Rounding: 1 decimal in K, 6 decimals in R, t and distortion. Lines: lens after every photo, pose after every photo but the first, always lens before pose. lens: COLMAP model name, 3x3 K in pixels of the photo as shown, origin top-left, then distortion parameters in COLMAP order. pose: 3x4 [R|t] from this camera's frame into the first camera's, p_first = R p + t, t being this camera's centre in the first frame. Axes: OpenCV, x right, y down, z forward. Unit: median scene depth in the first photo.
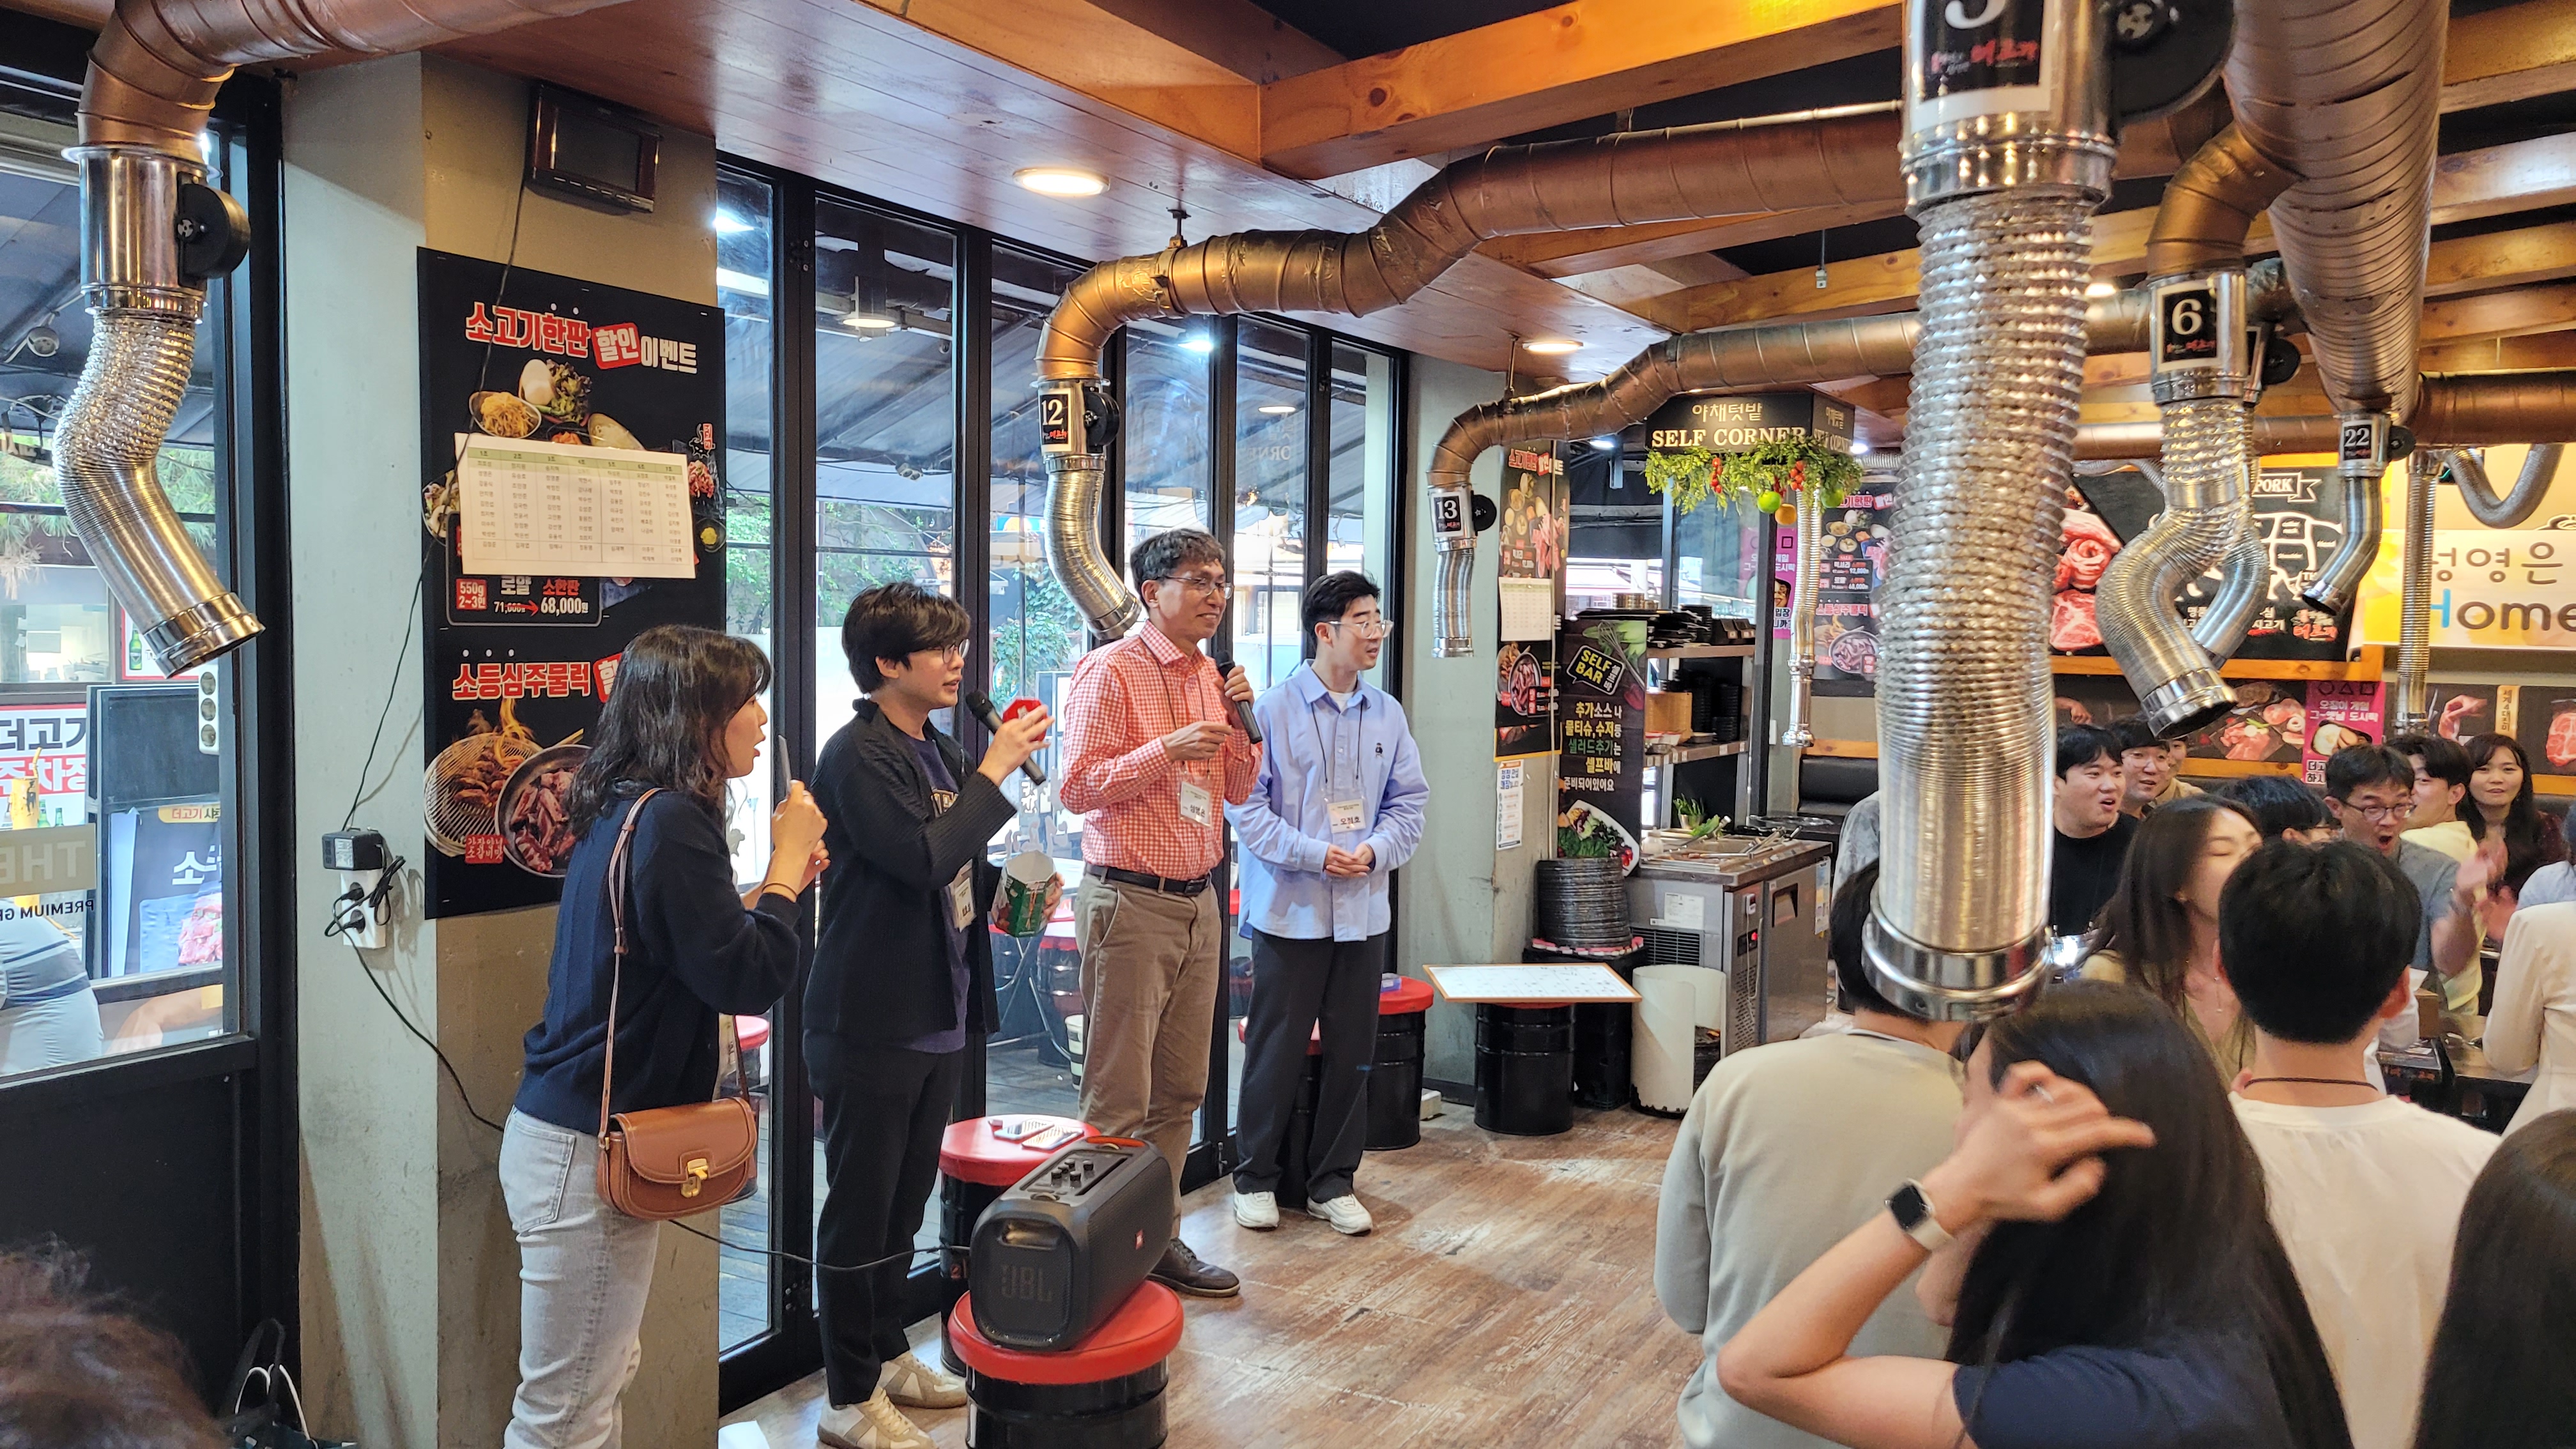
lens RADIAL K [[1956.5, 0, 1262.5], [0, 1956.5, 717.4], [0, 0, 1]] dist [0.057972, -0.034835]
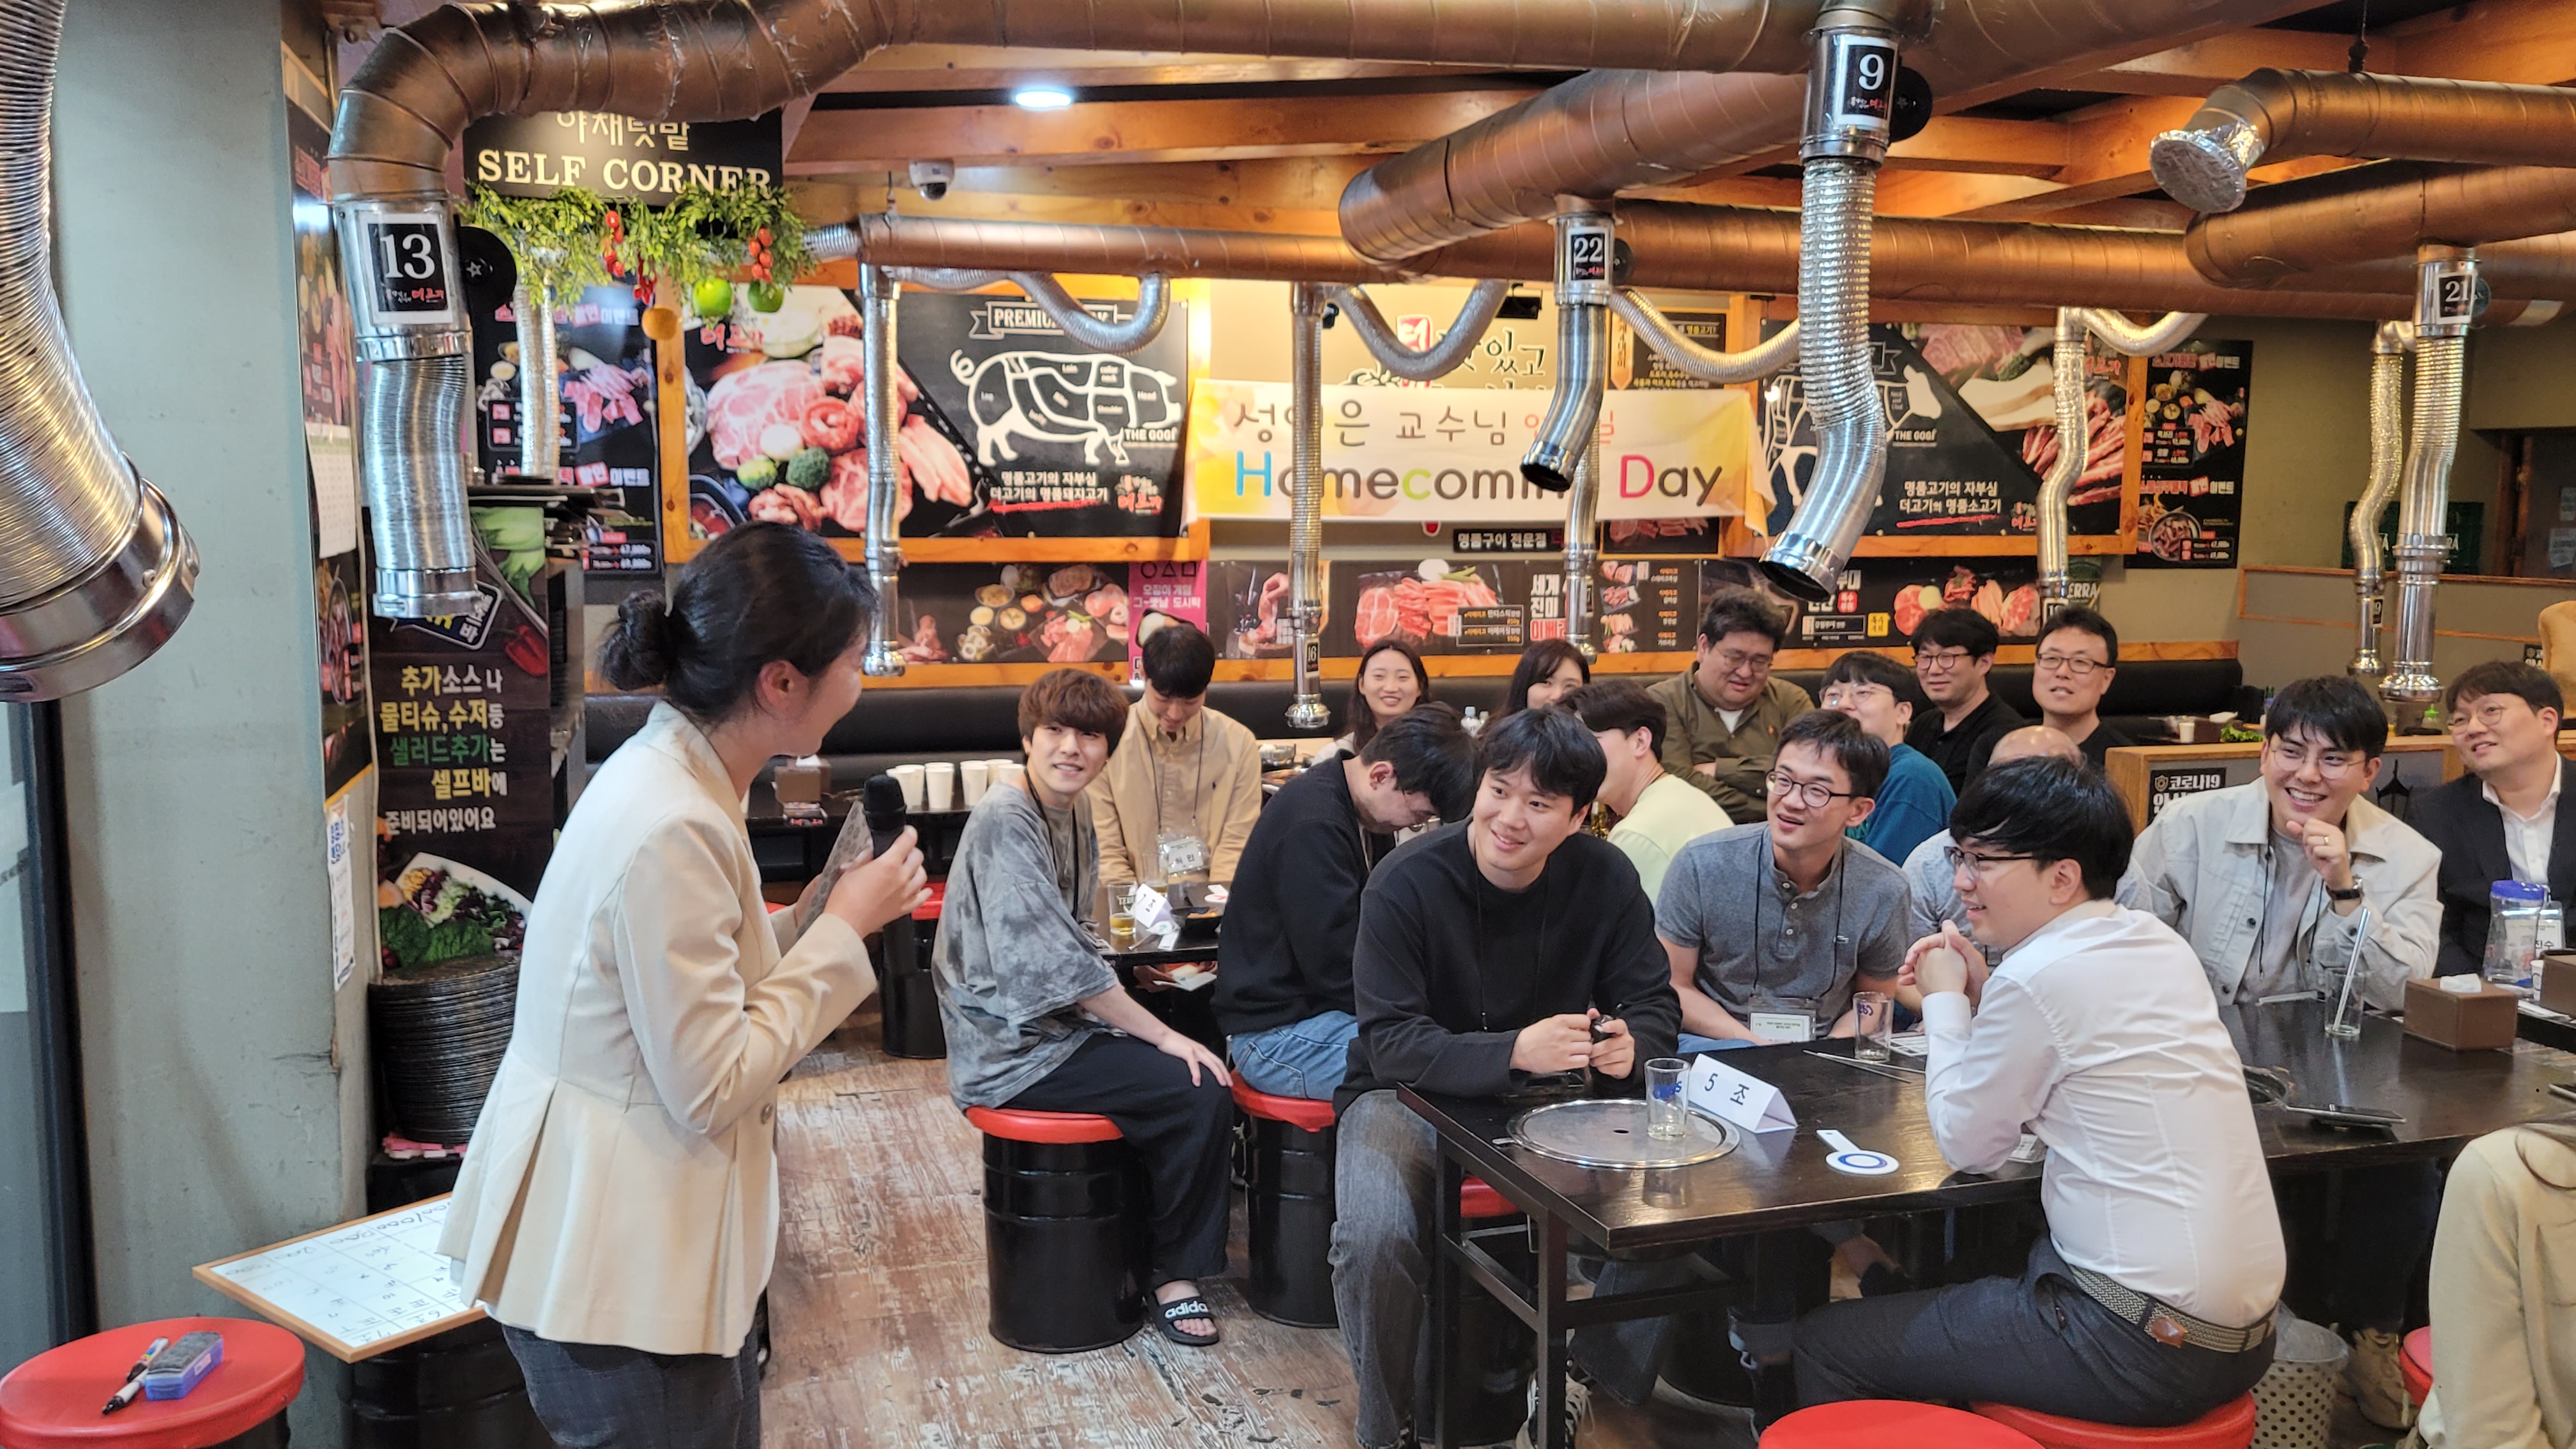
lens RADIAL K [[2097.0, 0, 1309.4], [0, 2097.0, 733.6], [0, 0, 1]] dist [0.047076, -0.011568]
pose [[0.677535, -0.096361, 0.729150, -0.086761], [0.042160, 0.994838, 0.092298, -0.031659], [-0.734281, -0.031794, 0.678101, 0.442409]]
